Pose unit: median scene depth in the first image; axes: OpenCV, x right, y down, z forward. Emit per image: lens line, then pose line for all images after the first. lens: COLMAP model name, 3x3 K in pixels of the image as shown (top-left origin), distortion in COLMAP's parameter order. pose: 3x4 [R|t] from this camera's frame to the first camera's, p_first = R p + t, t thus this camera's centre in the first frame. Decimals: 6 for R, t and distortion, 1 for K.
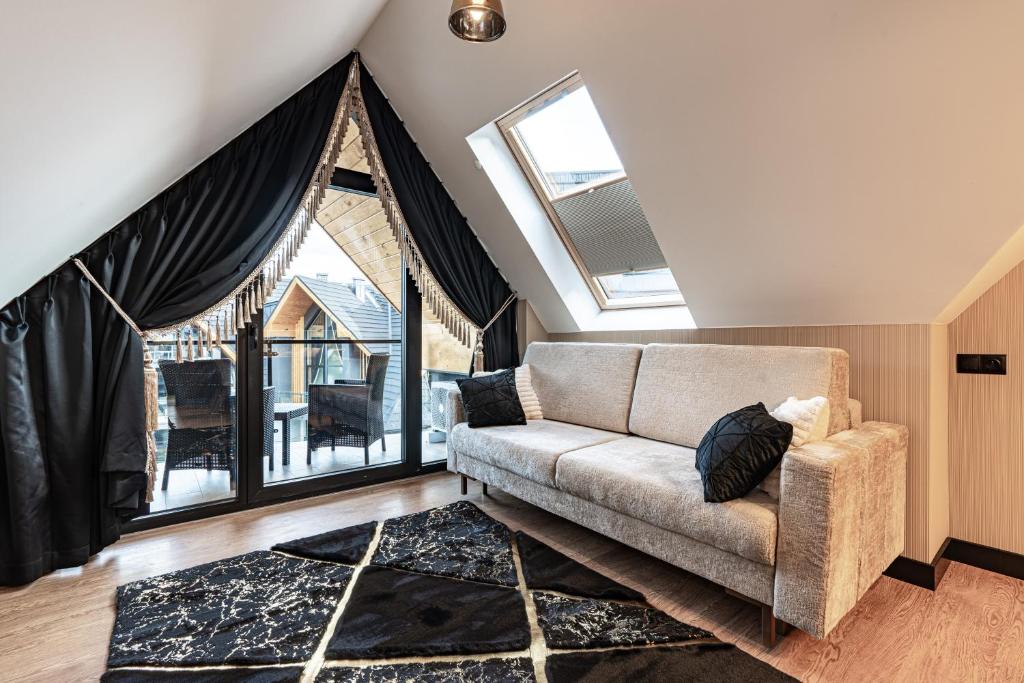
lens RADIAL K [[460.4, 0, 512.0], [0, 460.4, 341.5], [0, 0, 1]] dist [-0.000361, -0.000042]
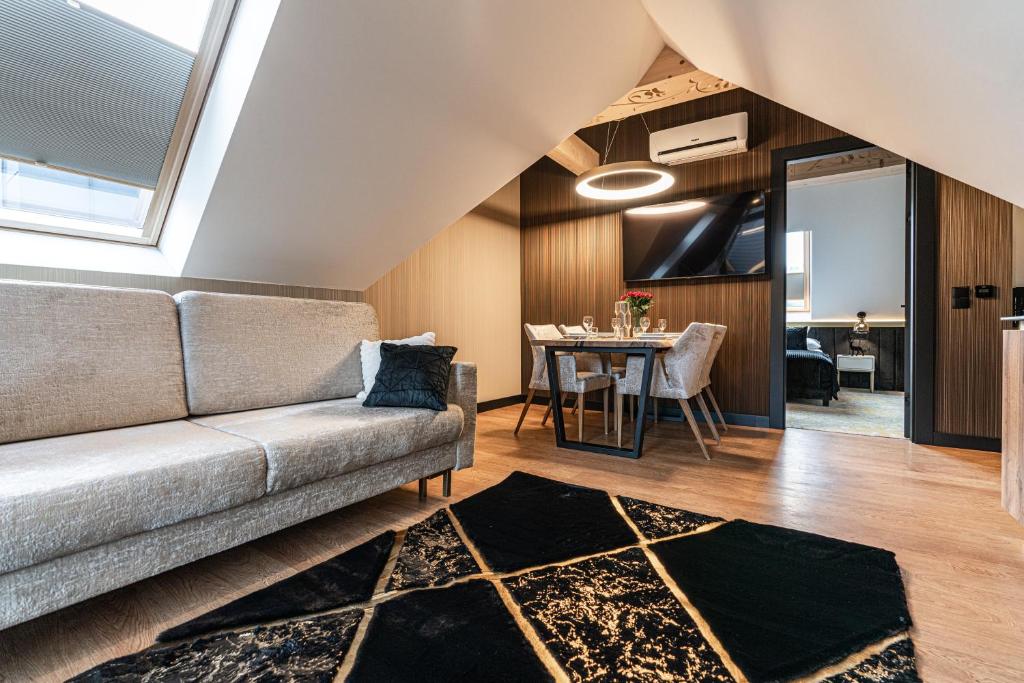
lens RADIAL K [[460.4, 0, 512.0], [0, 460.4, 341.5], [0, 0, 1]] dist [-0.000361, -0.000042]
pose [[-0.318887, -0.039065, 0.946987, -0.859018], [-0.029816, 0.999069, 0.031173, 0.088558], [-0.947324, -0.018295, -0.319755, 1.184685]]
